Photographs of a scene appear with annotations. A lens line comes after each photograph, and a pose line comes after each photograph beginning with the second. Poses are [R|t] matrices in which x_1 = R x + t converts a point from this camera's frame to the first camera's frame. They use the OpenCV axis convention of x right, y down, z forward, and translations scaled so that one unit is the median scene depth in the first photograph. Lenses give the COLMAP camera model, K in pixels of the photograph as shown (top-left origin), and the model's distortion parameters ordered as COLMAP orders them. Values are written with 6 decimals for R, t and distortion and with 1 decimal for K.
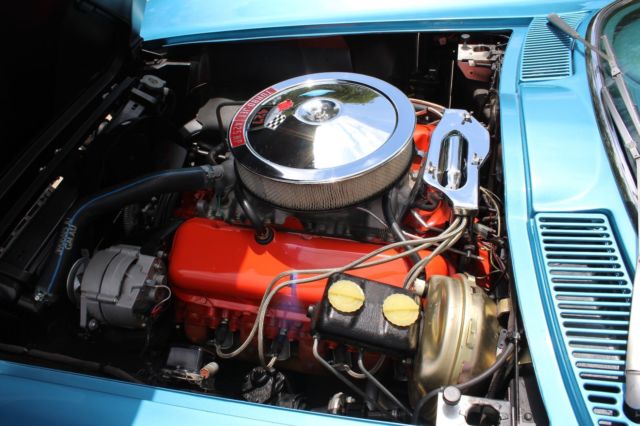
lens RADIAL K [[529.3, 0, 320.0], [0, 529.3, 213.0], [0, 0, 1]] dist [-0.096990, 0.001943]
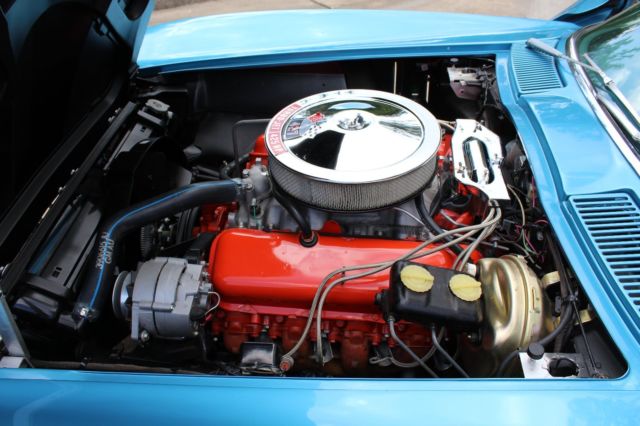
lens RADIAL K [[529.3, 0, 320.0], [0, 529.3, 213.0], [0, 0, 1]] dist [-0.096990, 0.001943]
pose [[0.988051, -0.042045, 0.148279, -0.240145], [0.054933, 0.994957, -0.083923, 0.082615], [-0.144003, 0.091065, 0.985378, -0.036868]]
